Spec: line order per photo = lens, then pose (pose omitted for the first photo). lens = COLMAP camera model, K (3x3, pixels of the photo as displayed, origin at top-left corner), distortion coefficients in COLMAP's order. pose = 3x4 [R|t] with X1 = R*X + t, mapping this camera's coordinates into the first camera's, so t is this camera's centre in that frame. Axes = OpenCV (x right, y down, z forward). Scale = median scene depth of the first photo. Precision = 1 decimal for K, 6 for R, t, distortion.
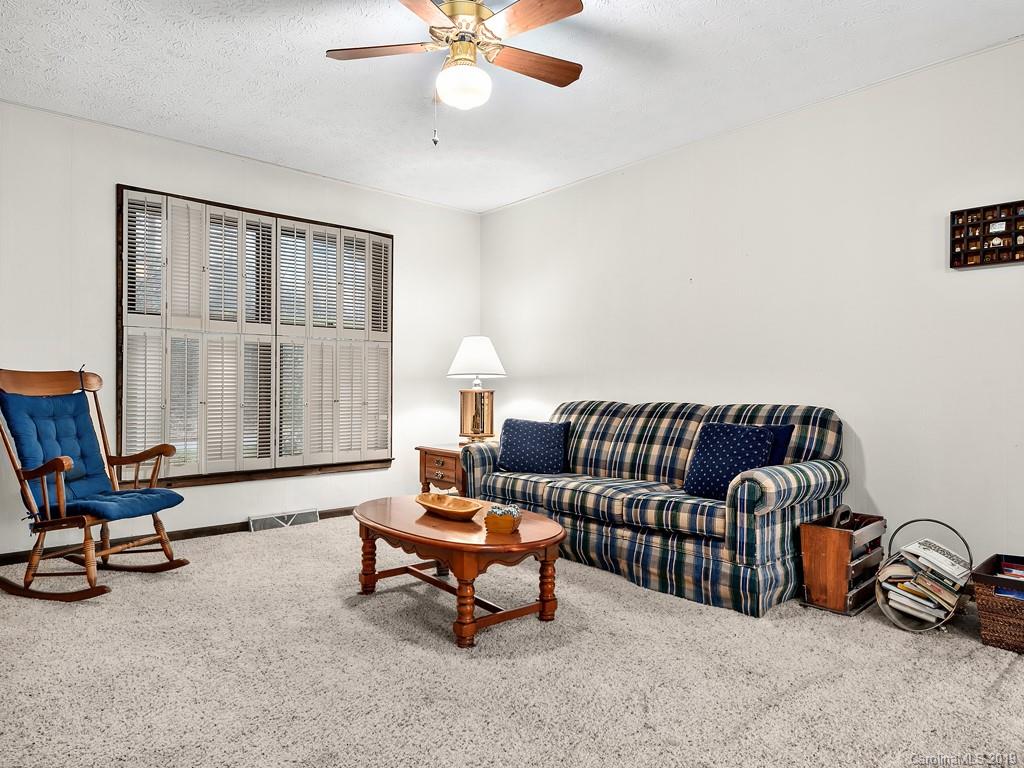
lens RADIAL K [[624.9, 0, 512.0], [0, 624.9, 384.0], [0, 0, 1]] dist [0.002823, 0.000600]
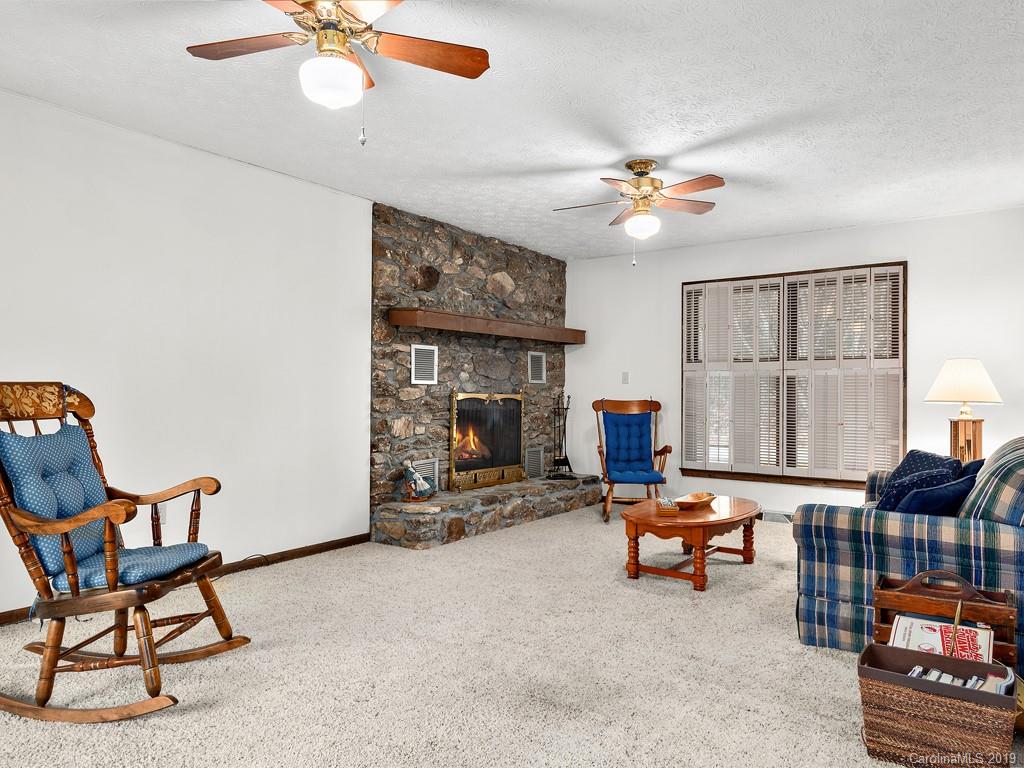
lens RADIAL K [[687.1, 0, 512.0], [0, 687.1, 384.0], [0, 0, 1]] dist [-0.000190, -0.000403]
pose [[0.236860, -0.014078, -0.971442, 0.831290], [0.001917, 0.999900, -0.014024, -0.030734], [0.971542, 0.001459, 0.236864, 0.143221]]
